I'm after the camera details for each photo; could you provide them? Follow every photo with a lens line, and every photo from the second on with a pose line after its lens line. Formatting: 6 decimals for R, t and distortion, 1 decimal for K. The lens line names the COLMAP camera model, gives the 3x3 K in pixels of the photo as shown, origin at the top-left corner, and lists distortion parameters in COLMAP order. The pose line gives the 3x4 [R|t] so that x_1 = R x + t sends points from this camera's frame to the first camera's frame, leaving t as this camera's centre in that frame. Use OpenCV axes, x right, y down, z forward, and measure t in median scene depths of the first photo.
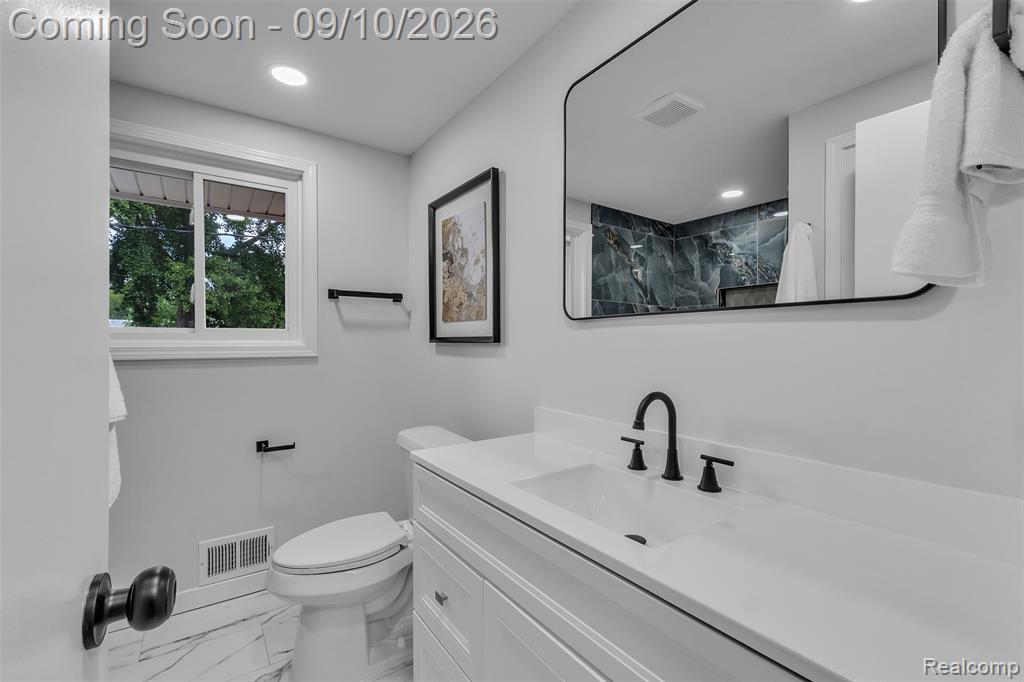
lens RADIAL K [[442.7, 0, 512.0], [0, 442.7, 341.0], [0, 0, 1]] dist [-0.000250, 0.000007]
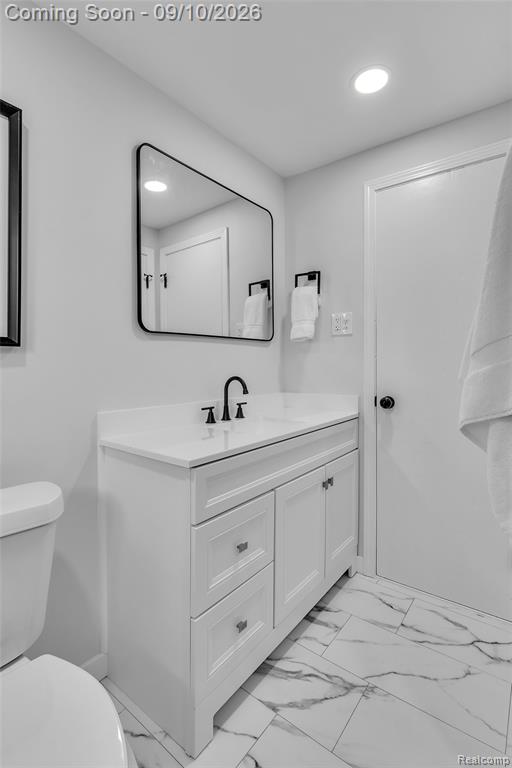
lens RADIAL K [[339.9, 0, 255.4], [0, 339.9, 370.0], [0, 0, 1]] dist [0.000752, 0.000009]
pose [[-0.319284, -0.008411, 0.947622, -1.094761], [0.000512, 0.999959, 0.009048, 0.060574], [-0.947659, 0.003374, -0.319266, 1.278402]]
